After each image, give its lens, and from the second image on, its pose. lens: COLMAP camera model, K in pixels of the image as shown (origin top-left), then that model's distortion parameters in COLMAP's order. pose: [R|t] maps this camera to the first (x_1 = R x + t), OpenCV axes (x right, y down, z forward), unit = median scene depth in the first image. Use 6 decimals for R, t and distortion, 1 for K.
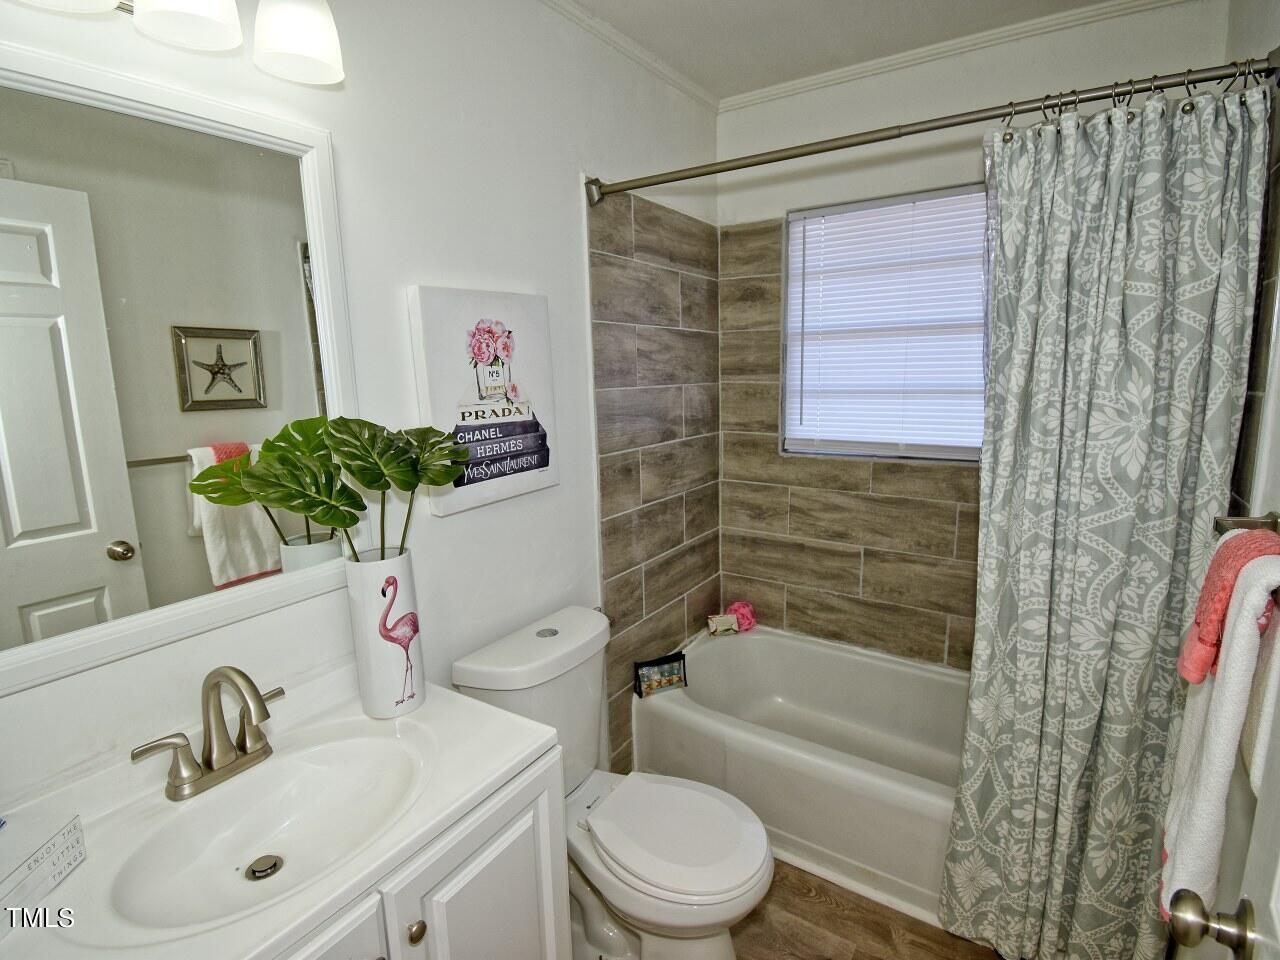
lens RADIAL K [[635.0, 0, 639.1], [0, 635.0, 476.5], [0, 0, 1]] dist [0.005198, -0.010048]
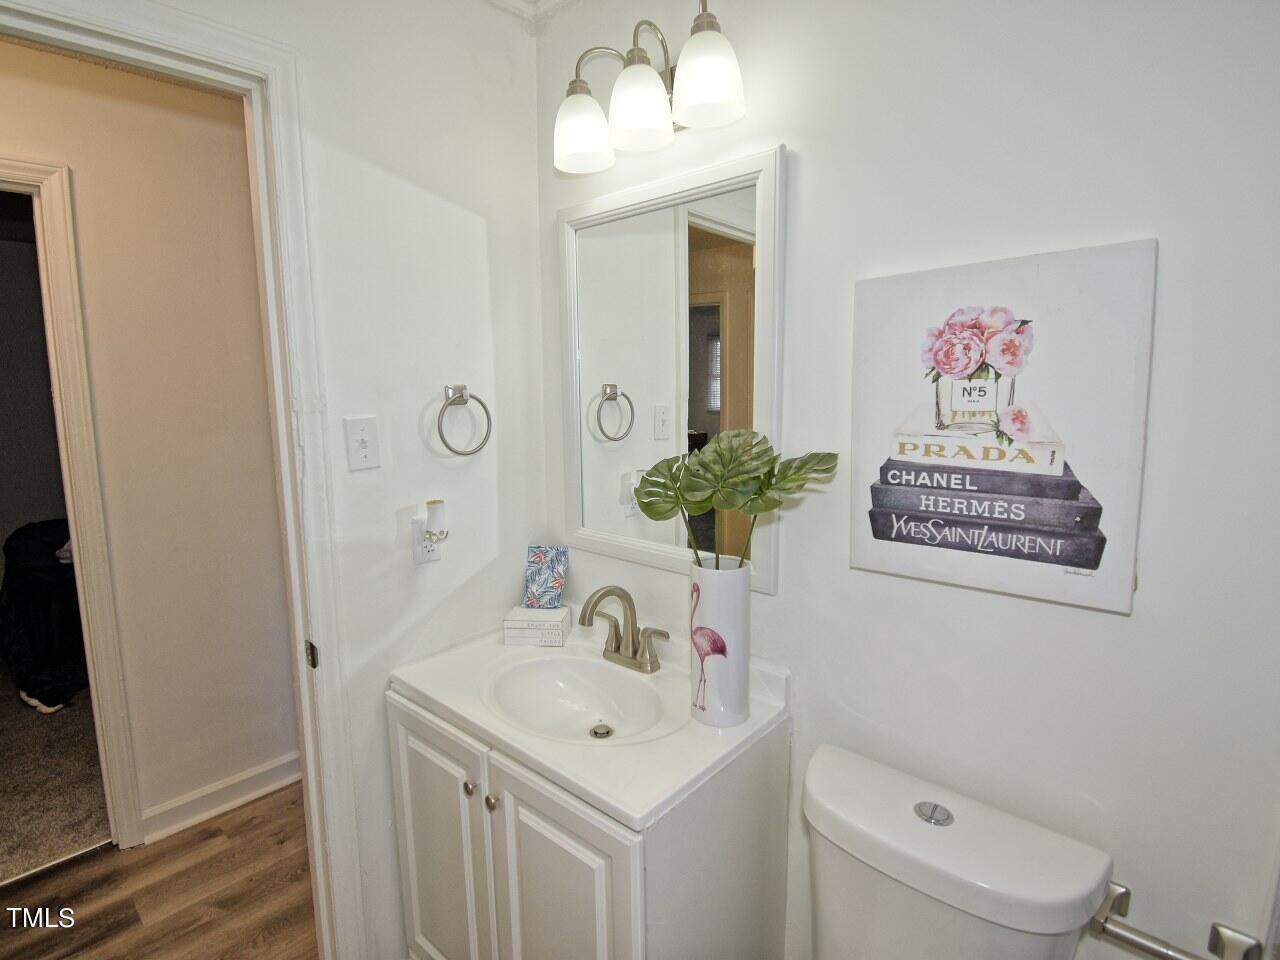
lens RADIAL K [[635.0, 0, 640.3], [0, 635.0, 473.5], [0, 0, 1]] dist [0.005198, -0.010048]
pose [[-0.145366, 0.160995, -0.976191, 0.456764], [-0.154293, 0.970911, 0.183100, -0.145987], [0.977273, 0.177236, -0.116297, 0.755828]]
